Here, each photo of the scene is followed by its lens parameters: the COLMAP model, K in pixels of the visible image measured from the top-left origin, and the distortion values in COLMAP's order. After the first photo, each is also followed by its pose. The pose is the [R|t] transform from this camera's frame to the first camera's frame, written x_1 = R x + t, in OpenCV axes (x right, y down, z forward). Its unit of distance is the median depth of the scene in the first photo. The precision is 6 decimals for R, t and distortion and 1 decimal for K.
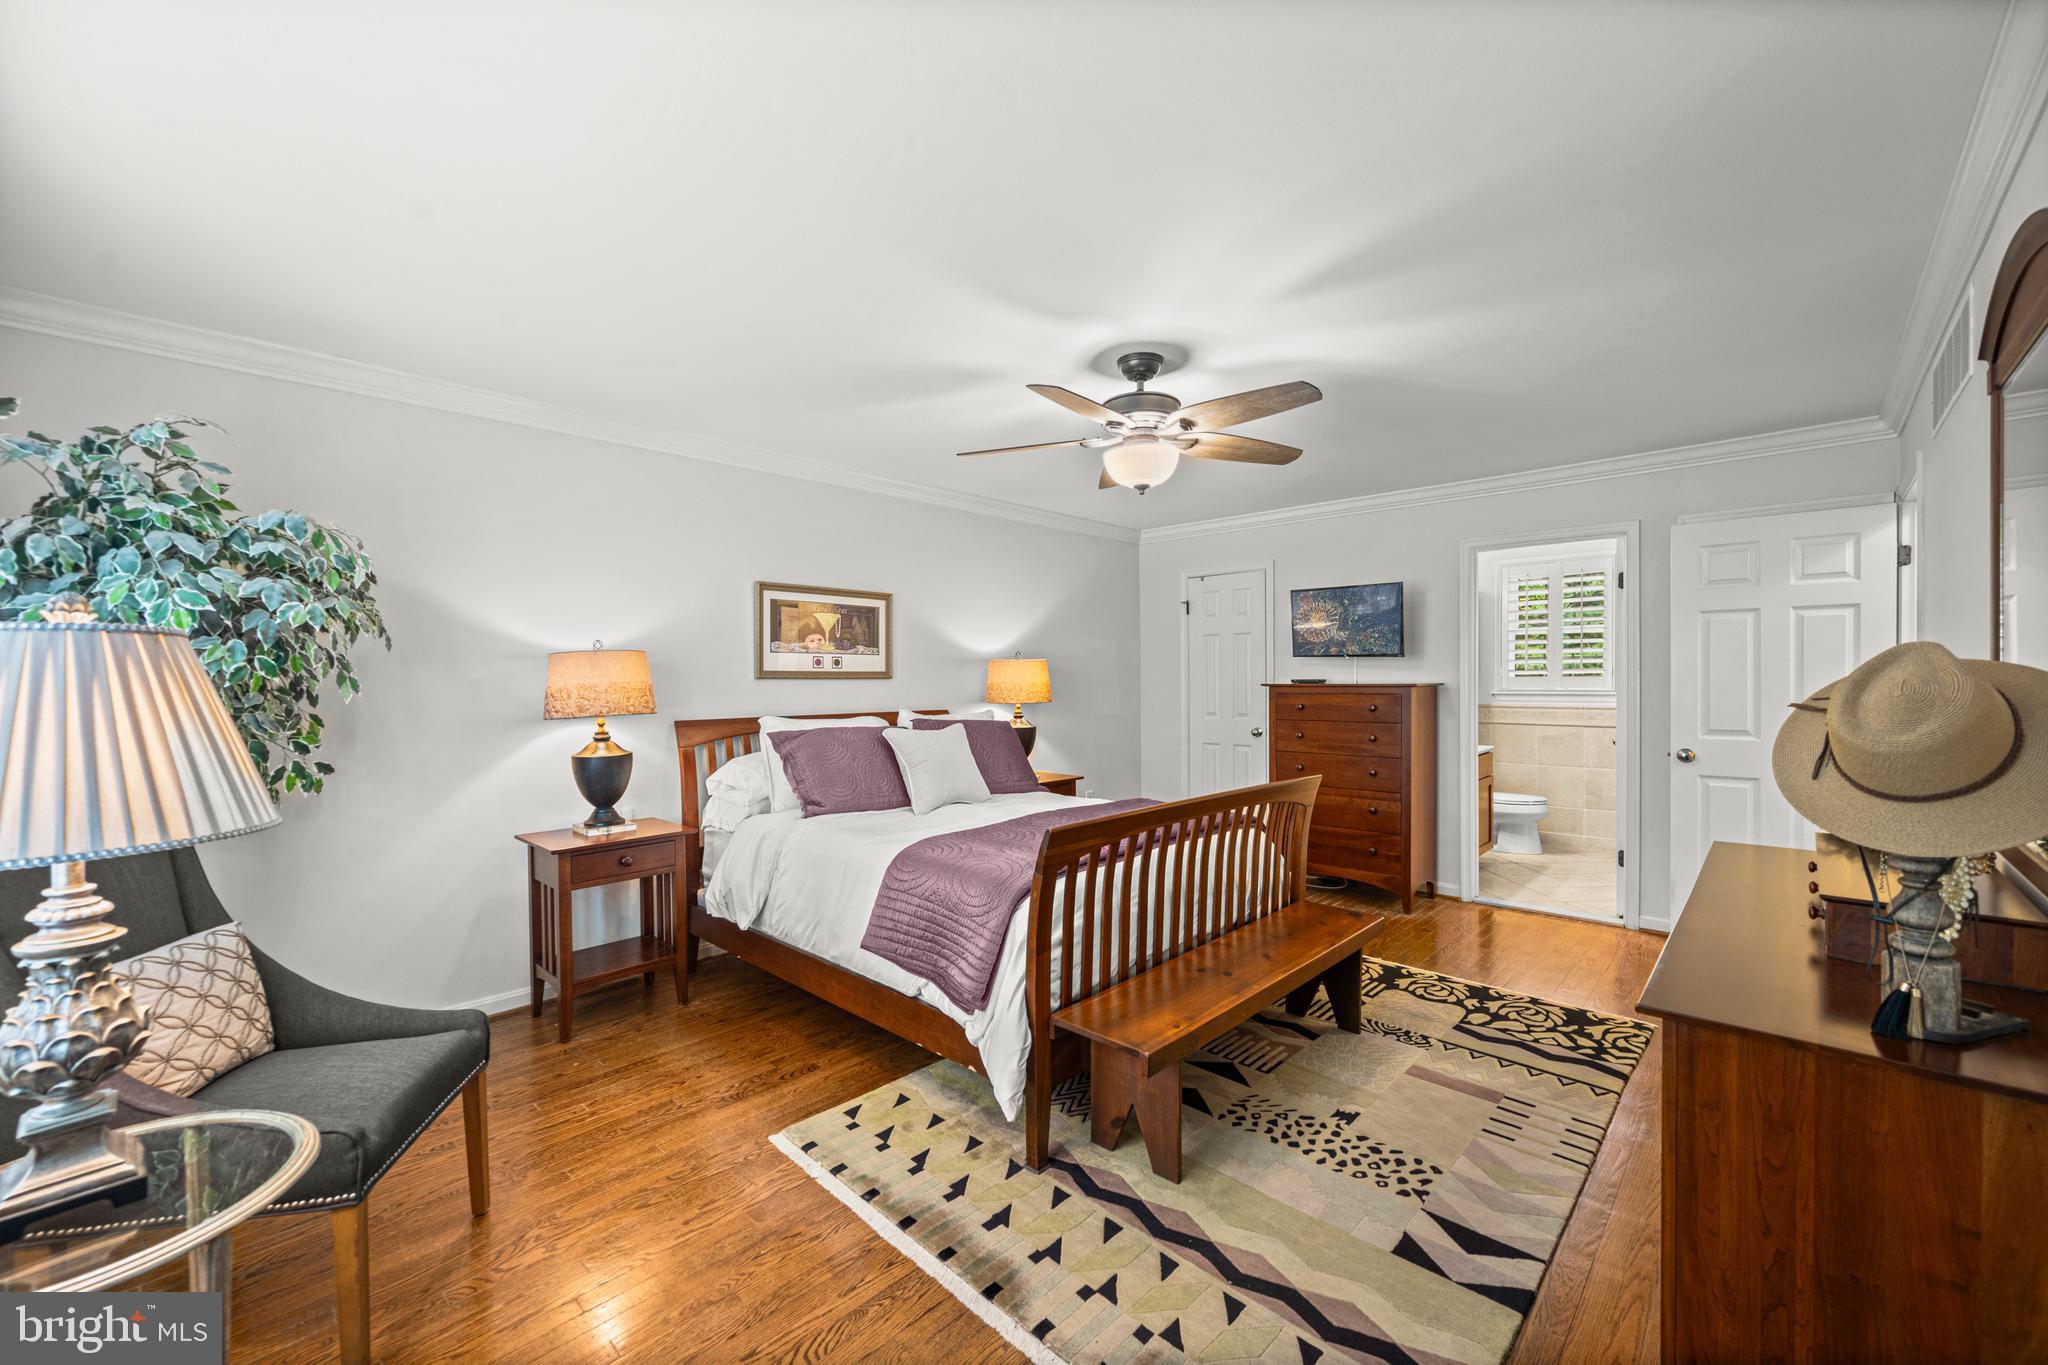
lens RADIAL K [[816.4, 0, 1026.3], [0, 816.4, 689.2], [0, 0, 1]] dist [0.001507, -0.000357]
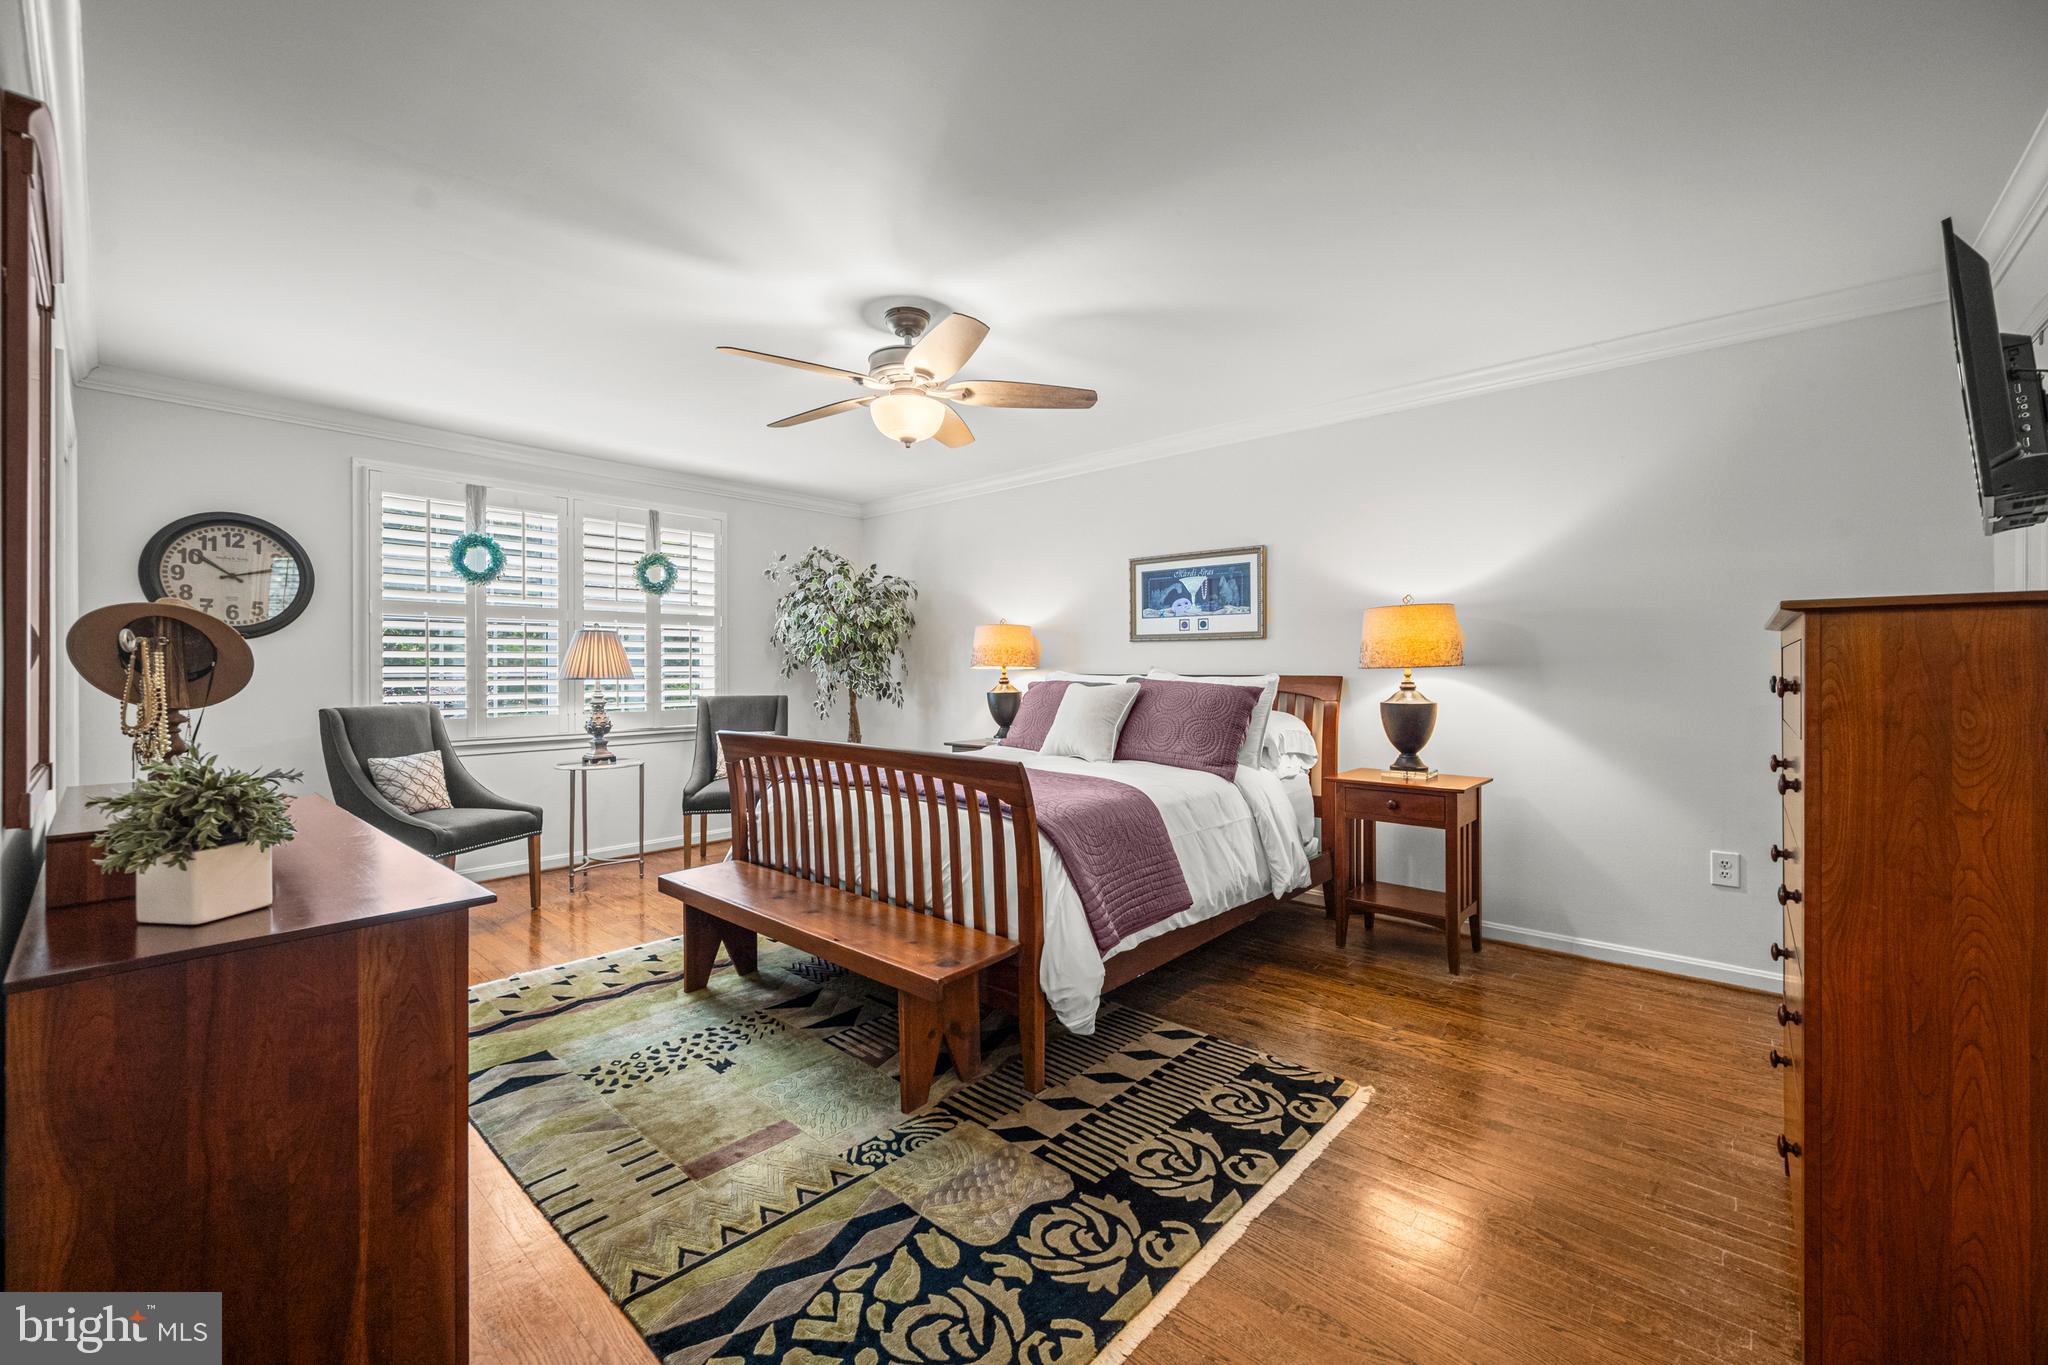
lens RADIAL K [[814.1, 0, 1019.0], [0, 814.1, 673.5], [0, 0, 1]] dist [-0.000547, -0.000137]
pose [[0.029338, 0.013928, -0.999473, 1.049300], [-0.012078, 0.999835, 0.013578, 0.023780], [0.999497, 0.011673, 0.029501, 1.008538]]
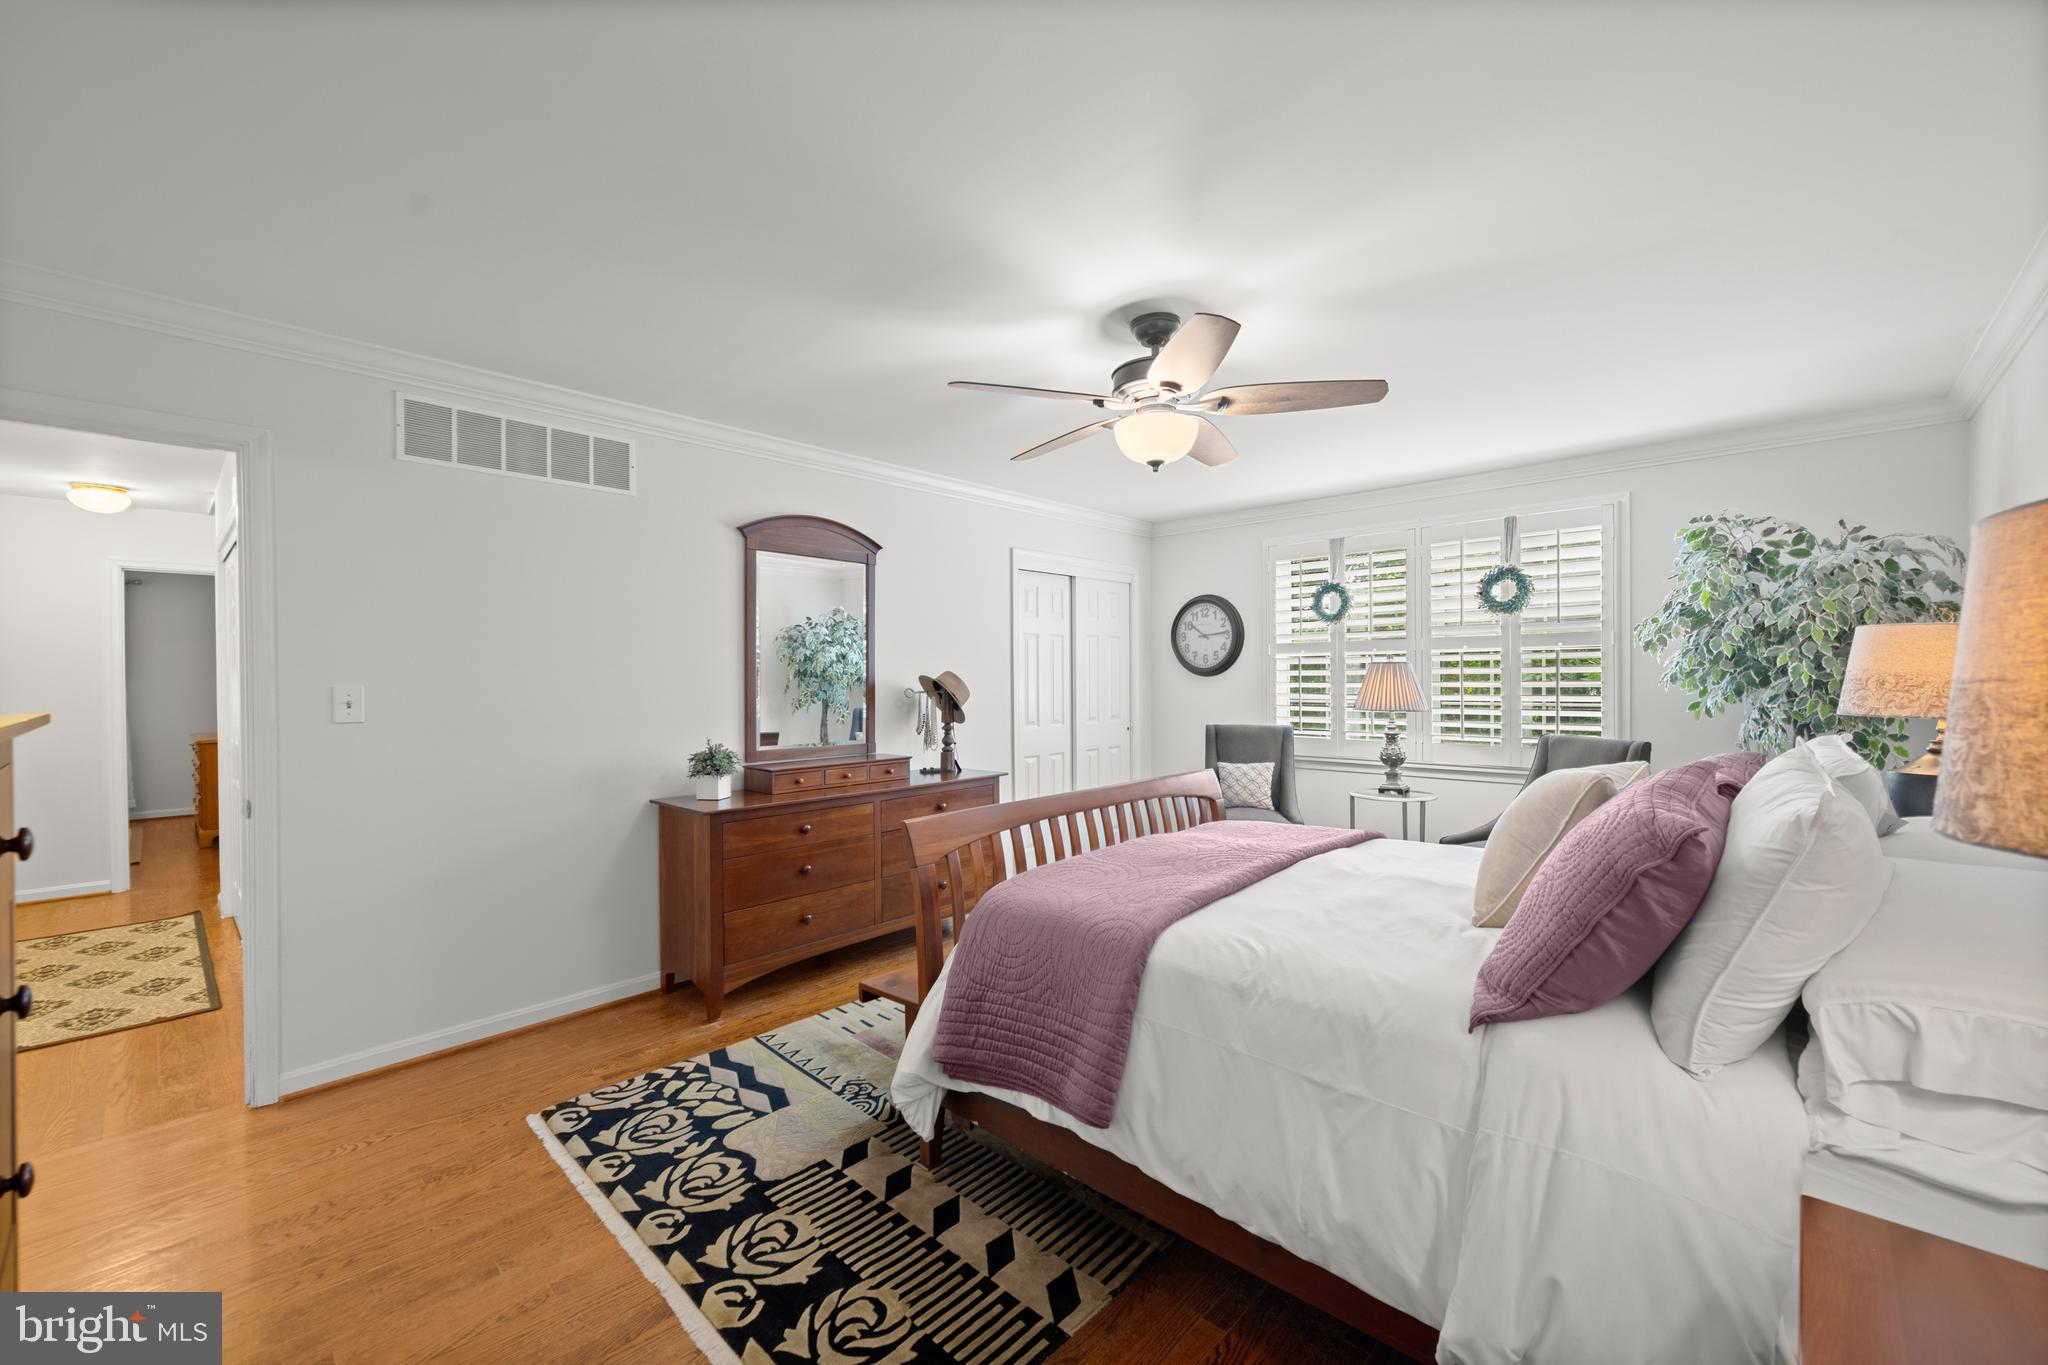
lens RADIAL K [[816.4, 0, 1026.3], [0, 816.4, 689.2], [0, 0, 1]] dist [0.001507, -0.000357]
pose [[-0.999829, 0.016607, -0.008137, 0.268002], [0.016388, 0.999519, 0.026323, -0.021830], [0.008570, 0.026185, -0.999620, 1.725984]]
